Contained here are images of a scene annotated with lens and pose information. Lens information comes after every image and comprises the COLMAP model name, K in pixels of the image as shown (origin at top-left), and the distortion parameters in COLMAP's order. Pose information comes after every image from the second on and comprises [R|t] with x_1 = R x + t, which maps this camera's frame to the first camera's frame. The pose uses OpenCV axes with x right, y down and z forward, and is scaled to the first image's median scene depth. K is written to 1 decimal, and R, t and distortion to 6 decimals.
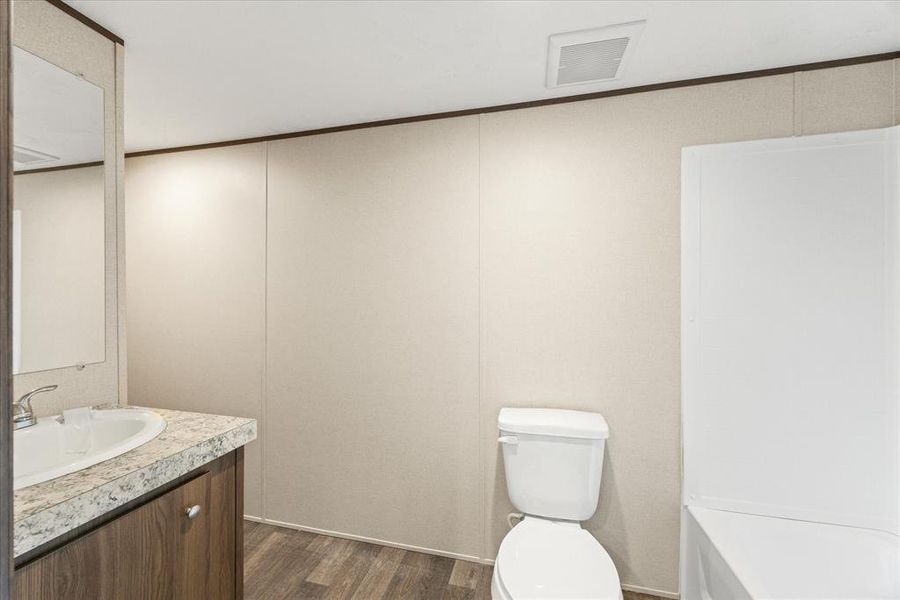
lens RADIAL K [[371.3, 0, 448.4], [0, 371.3, 301.6], [0, 0, 1]] dist [-0.002758, 0.000238]
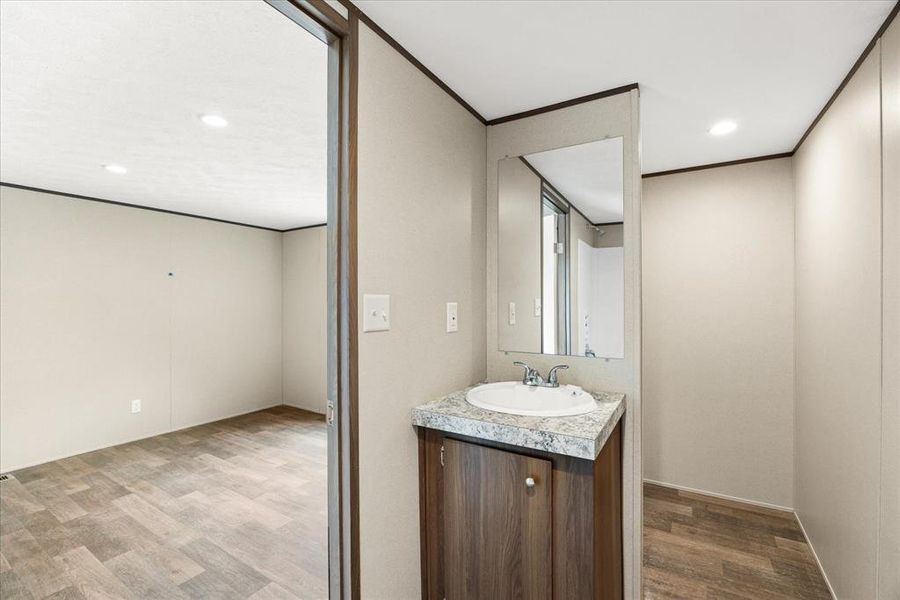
lens RADIAL K [[398.4, 0, 452.8], [0, 398.4, 300.2], [0, 0, 1]] dist [-0.015161, 0.001300]
pose [[-0.327905, -0.000290, -0.944711, 0.650837], [0.000679, 1.000000, -0.000542, -0.040666], [0.944710, -0.000819, -0.327905, 1.189867]]
